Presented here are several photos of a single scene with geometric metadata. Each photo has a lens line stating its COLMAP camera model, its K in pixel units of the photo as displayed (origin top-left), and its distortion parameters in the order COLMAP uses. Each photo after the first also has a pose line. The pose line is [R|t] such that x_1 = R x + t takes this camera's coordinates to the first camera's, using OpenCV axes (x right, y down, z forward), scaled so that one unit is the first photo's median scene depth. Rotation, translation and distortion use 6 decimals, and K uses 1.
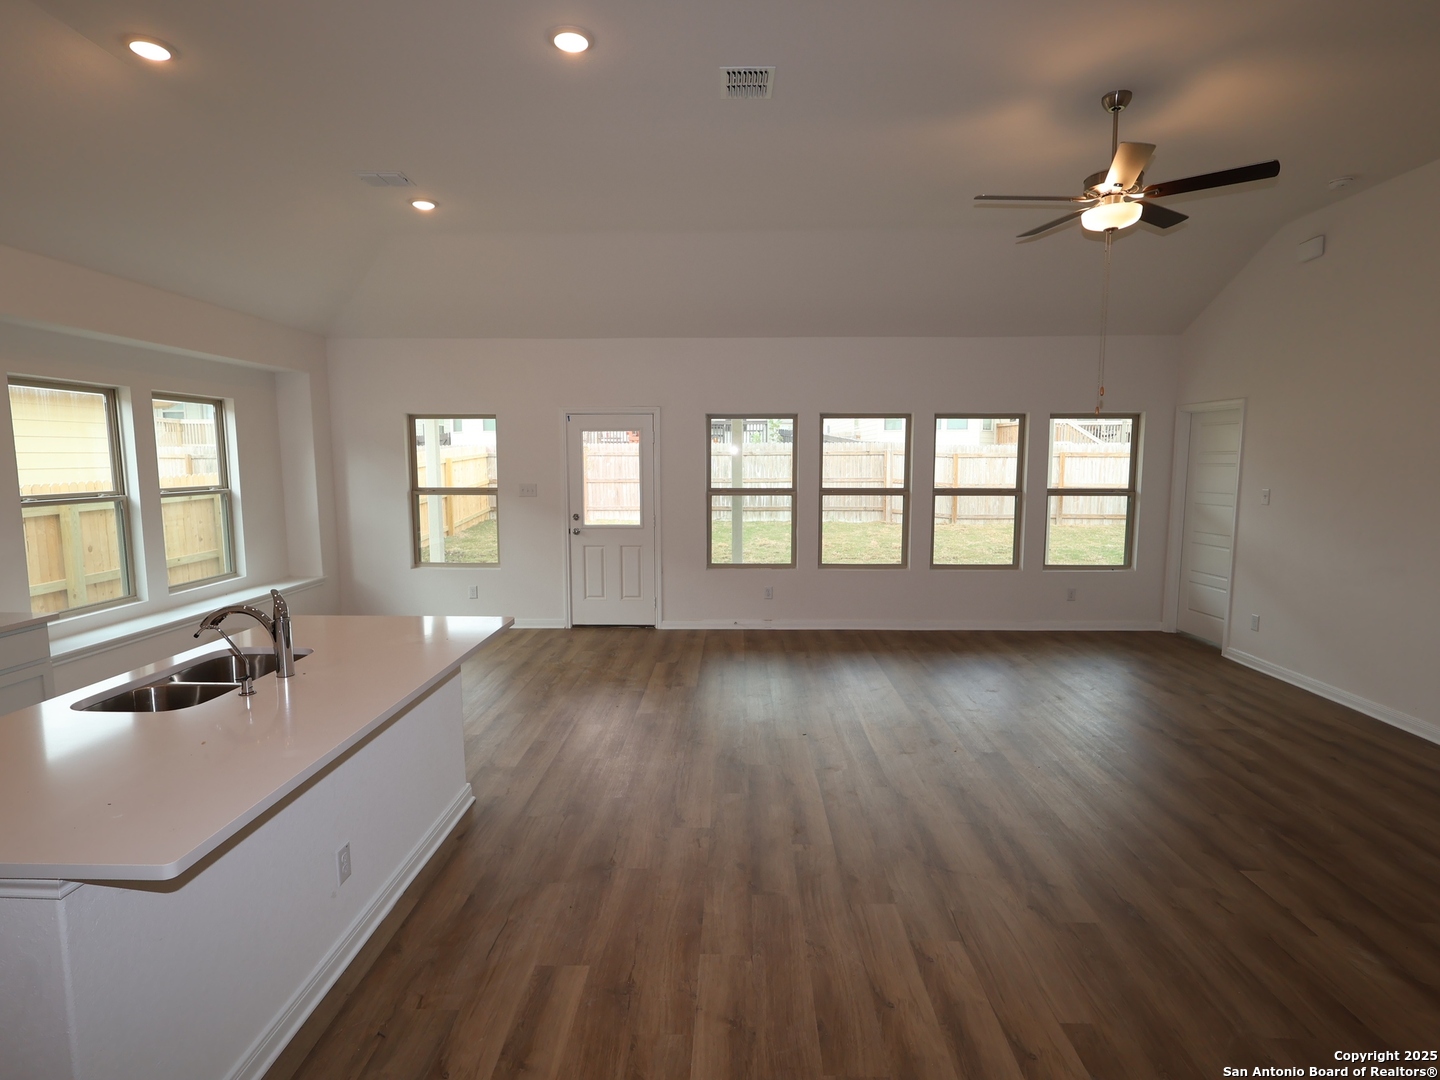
lens RADIAL K [[751.8, 0, 720.0], [0, 751.8, 540.0], [0, 0, 1]] dist [0.000213, 0.000219]
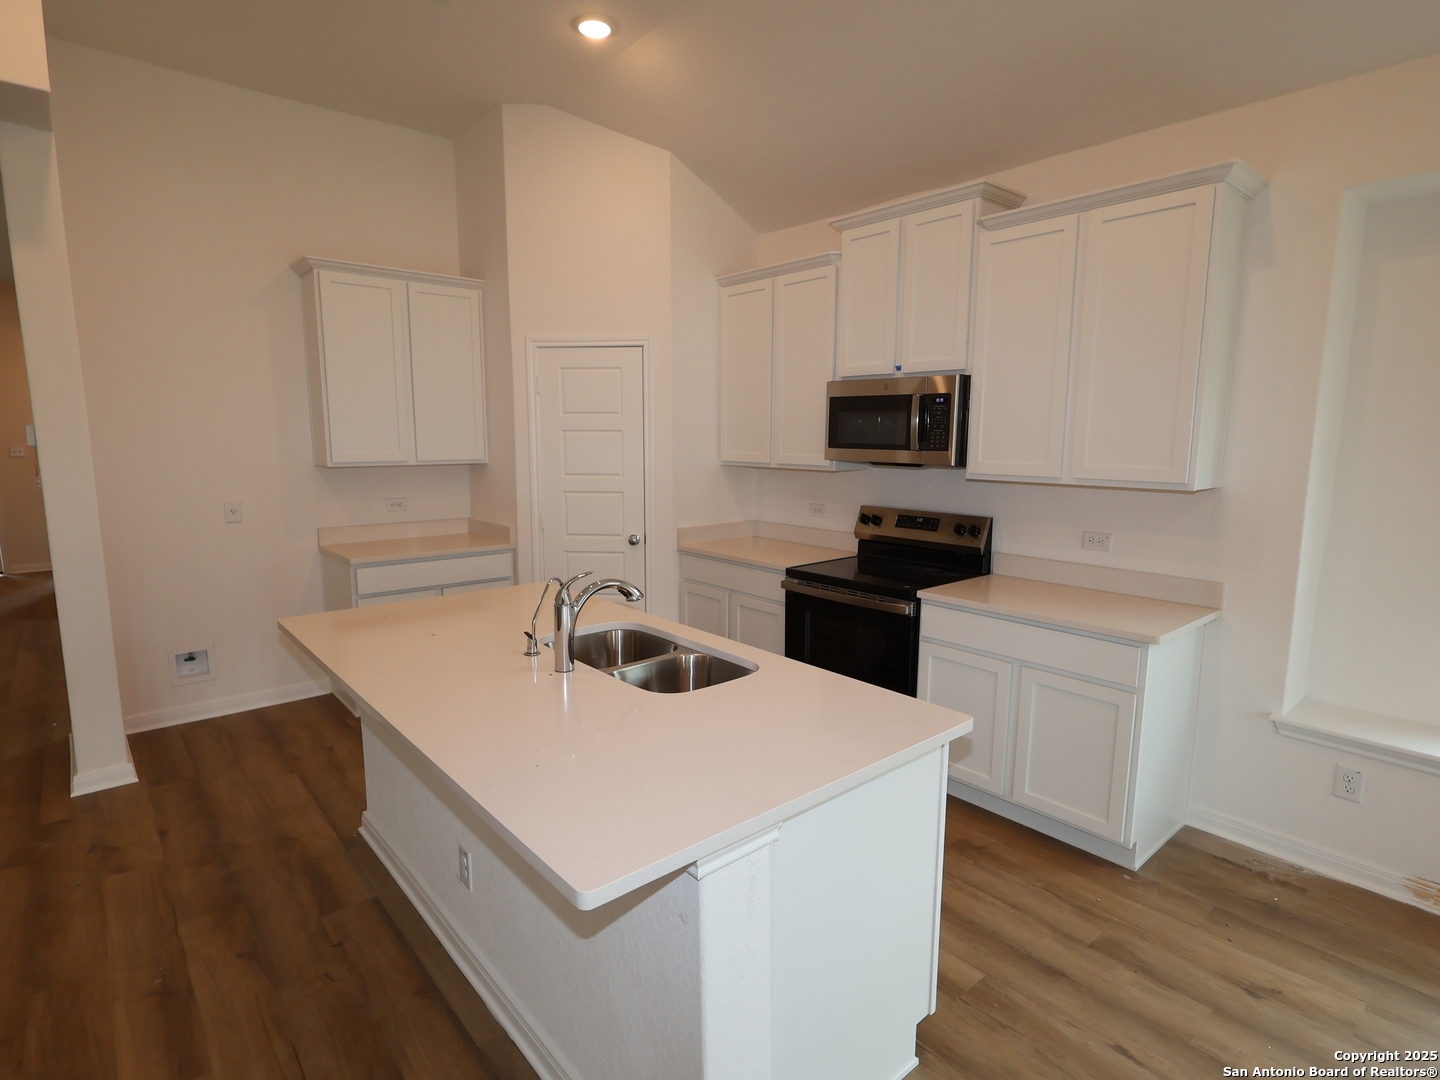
lens RADIAL K [[751.8, 0, 720.0], [0, 751.8, 540.0], [0, 0, 1]] dist [0.000213, 0.000219]
pose [[-0.740545, 0.093231, -0.665508, -0.150402], [-0.078705, 0.971481, 0.223674, -0.150925], [0.667382, 0.218019, -0.712088, 1.573320]]
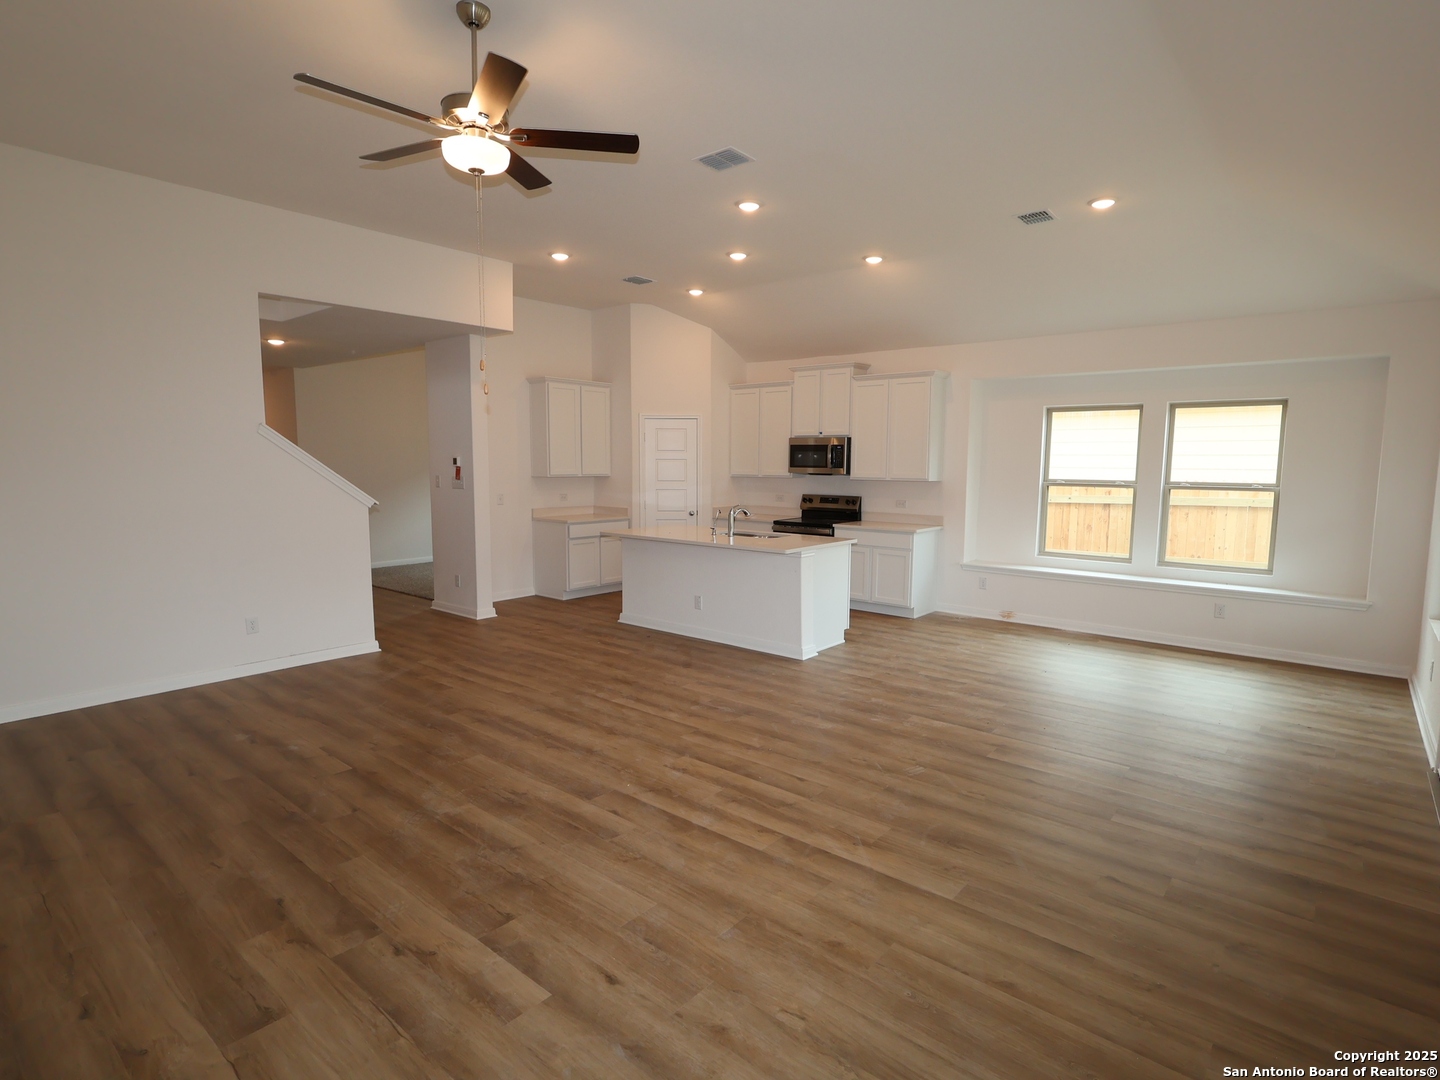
lens RADIAL K [[751.8, 0, 720.0], [0, 751.8, 540.0], [0, 0, 1]] dist [0.000213, 0.000219]
pose [[-0.622948, 0.078385, -0.778326, 1.380135], [-0.093535, 0.980365, 0.173595, -0.238684], [0.776651, 0.180941, -0.603385, 2.382938]]
